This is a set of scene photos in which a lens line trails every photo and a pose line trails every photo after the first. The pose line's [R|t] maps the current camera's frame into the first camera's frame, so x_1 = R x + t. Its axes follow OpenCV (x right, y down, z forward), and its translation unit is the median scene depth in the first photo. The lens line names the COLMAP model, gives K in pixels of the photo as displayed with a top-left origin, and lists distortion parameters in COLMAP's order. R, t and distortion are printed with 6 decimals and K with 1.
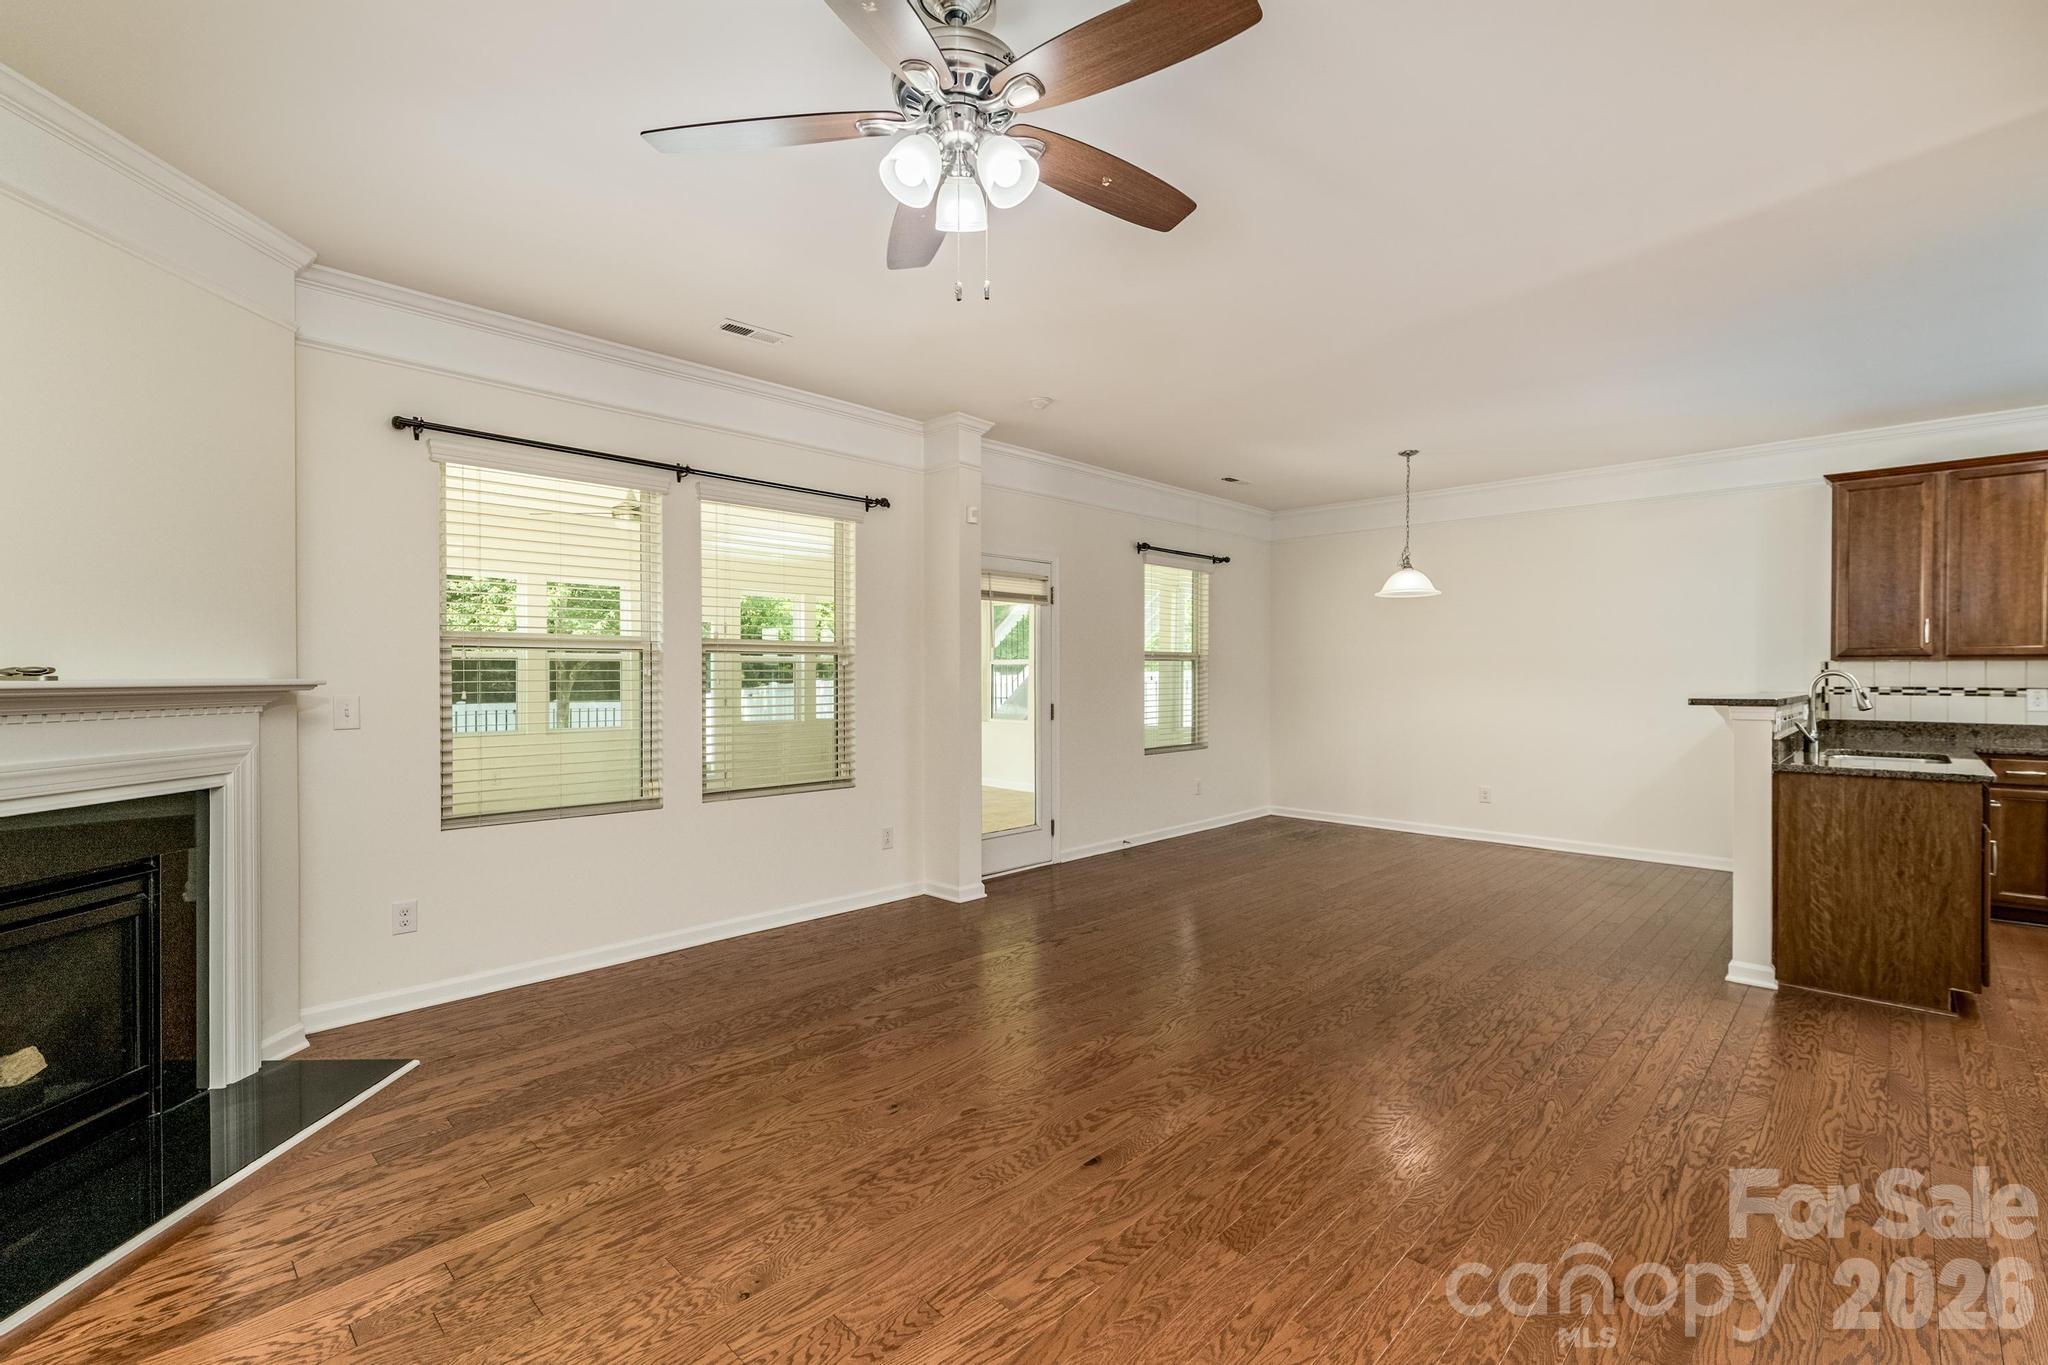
lens RADIAL K [[902.7, 0, 1027.6], [0, 902.7, 674.2], [0, 0, 1]] dist [-0.000057, 0.000718]
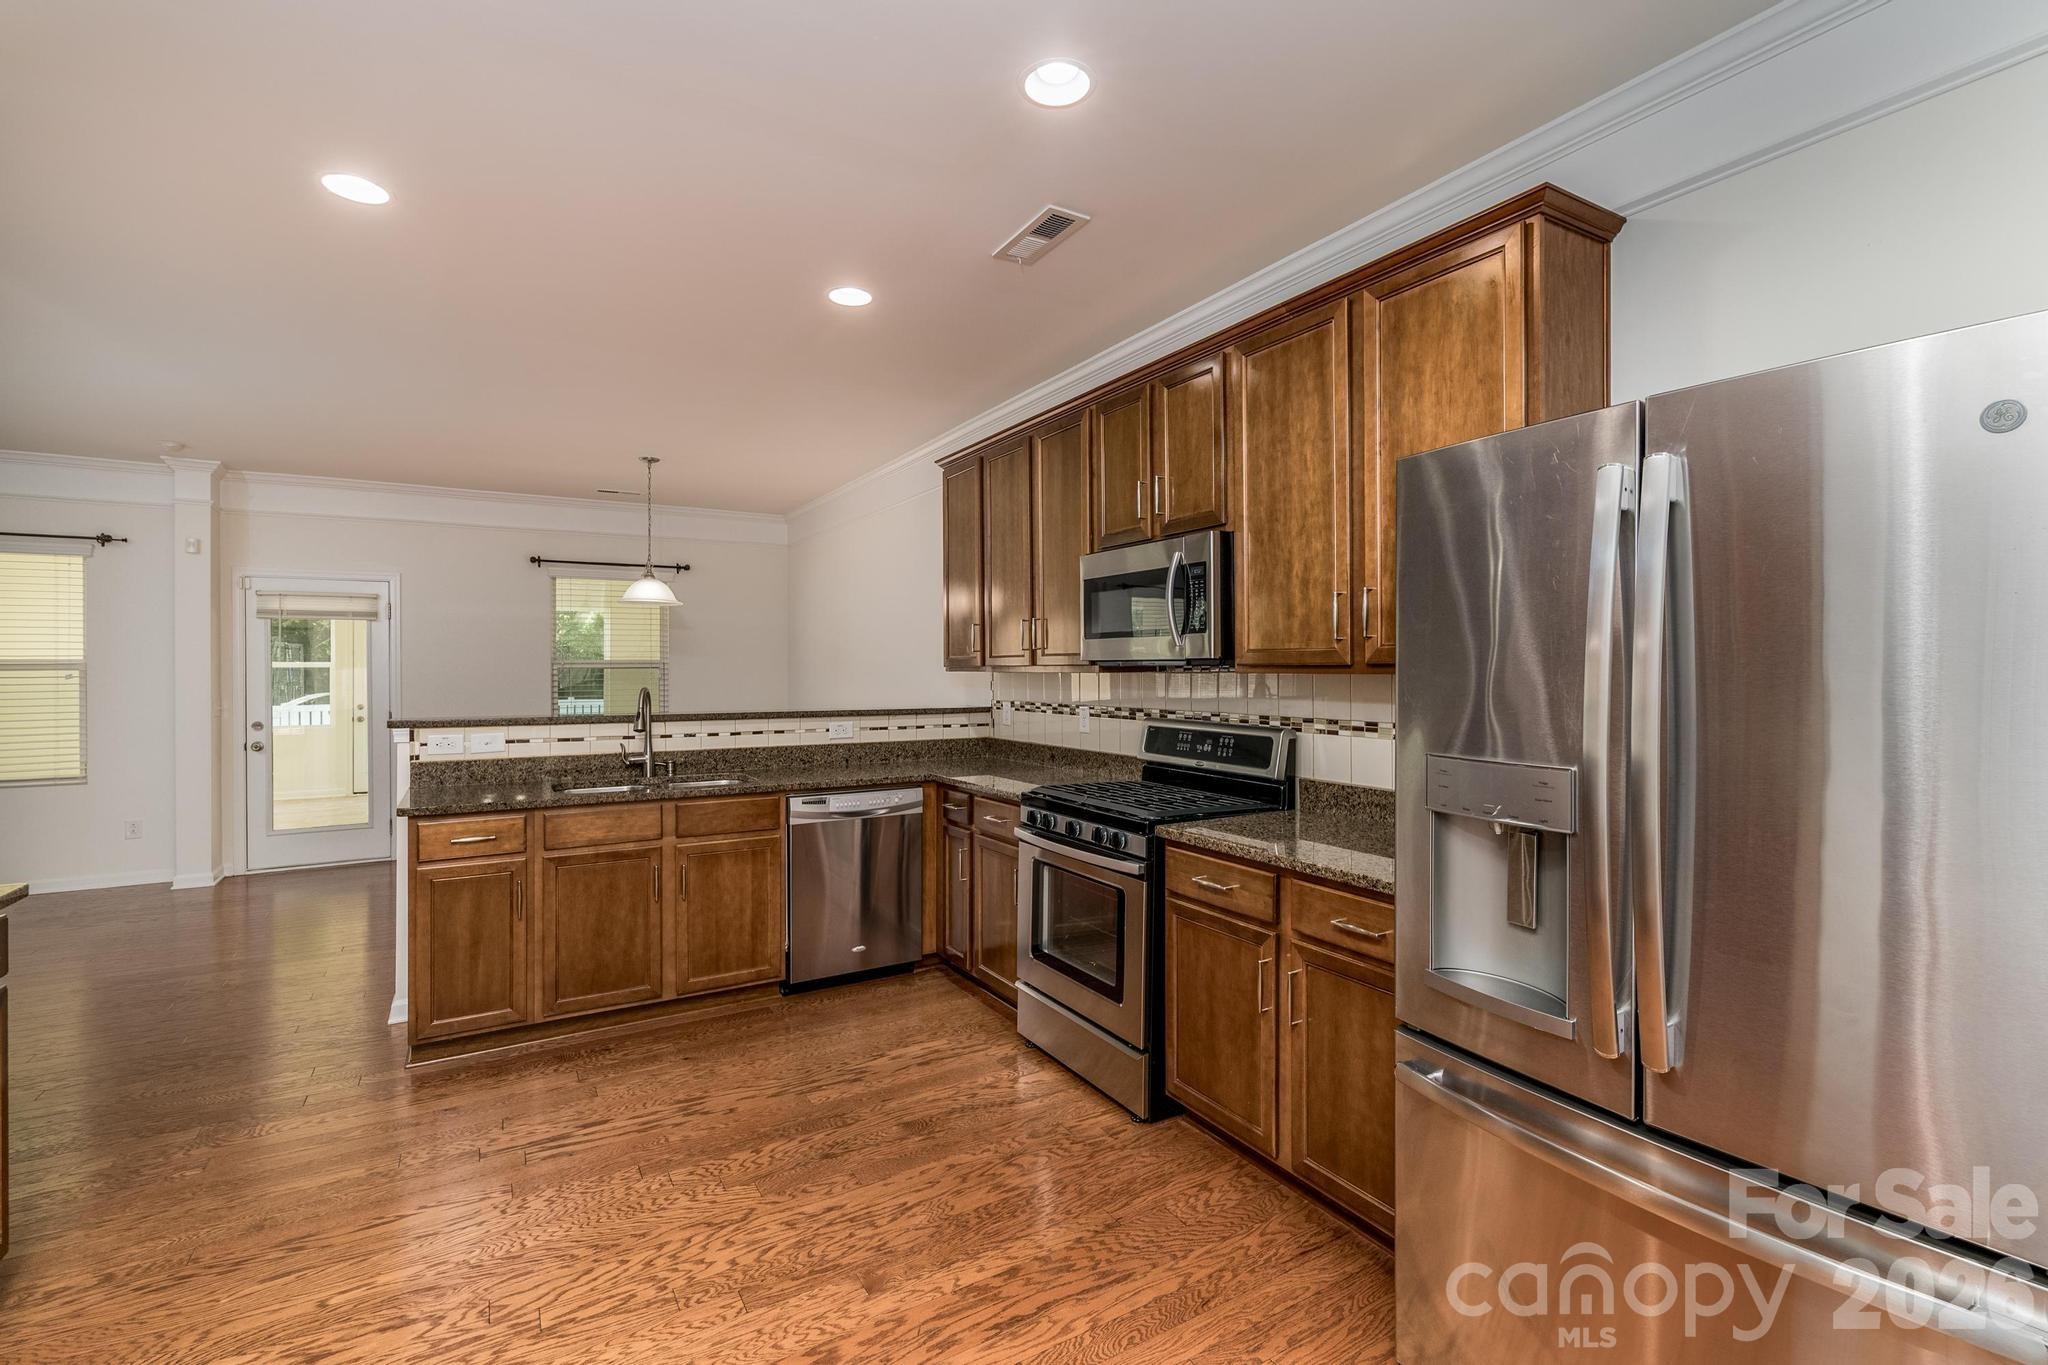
lens RADIAL K [[902.7, 0, 1027.6], [0, 902.7, 674.2], [0, 0, 1]] dist [-0.000057, 0.000718]
pose [[0.968714, -0.002278, -0.248168, 1.352207], [0.003483, 0.999984, 0.004417, -0.018356], [0.248154, -0.005144, 0.968707, 0.190508]]
